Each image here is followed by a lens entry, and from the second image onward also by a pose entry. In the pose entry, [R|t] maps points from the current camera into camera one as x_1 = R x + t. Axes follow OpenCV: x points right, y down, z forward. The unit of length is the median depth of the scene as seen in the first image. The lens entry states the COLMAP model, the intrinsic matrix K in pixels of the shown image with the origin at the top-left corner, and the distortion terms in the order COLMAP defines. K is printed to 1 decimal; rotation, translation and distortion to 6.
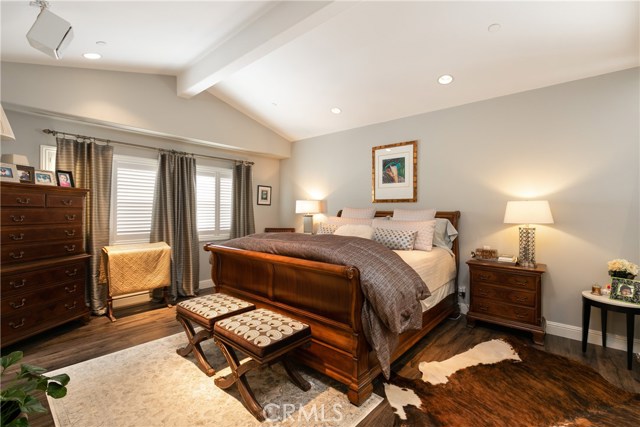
lens RADIAL K [[290.9, 0, 321.5], [0, 290.9, 211.9], [0, 0, 1]] dist [0.001454, 0.000724]
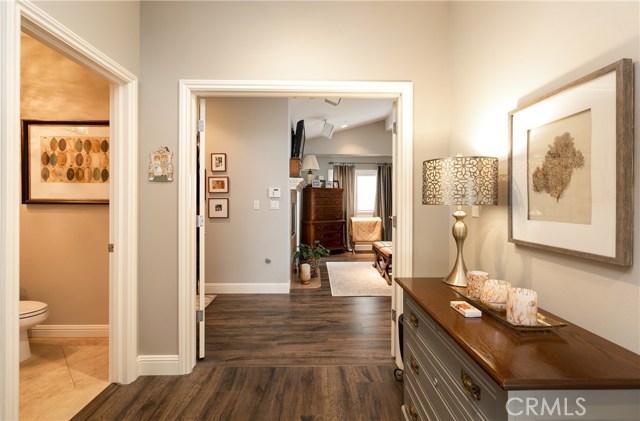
lens RADIAL K [[290.9, 0, 319.6], [0, 290.9, 204.3], [0, 0, 1]] dist [0.001454, 0.000724]
pose [[0.671441, -0.008459, -0.741010, 0.588744], [0.006138, 0.999964, -0.005853, 0.042832], [0.741033, -0.000618, 0.671468, -0.497453]]
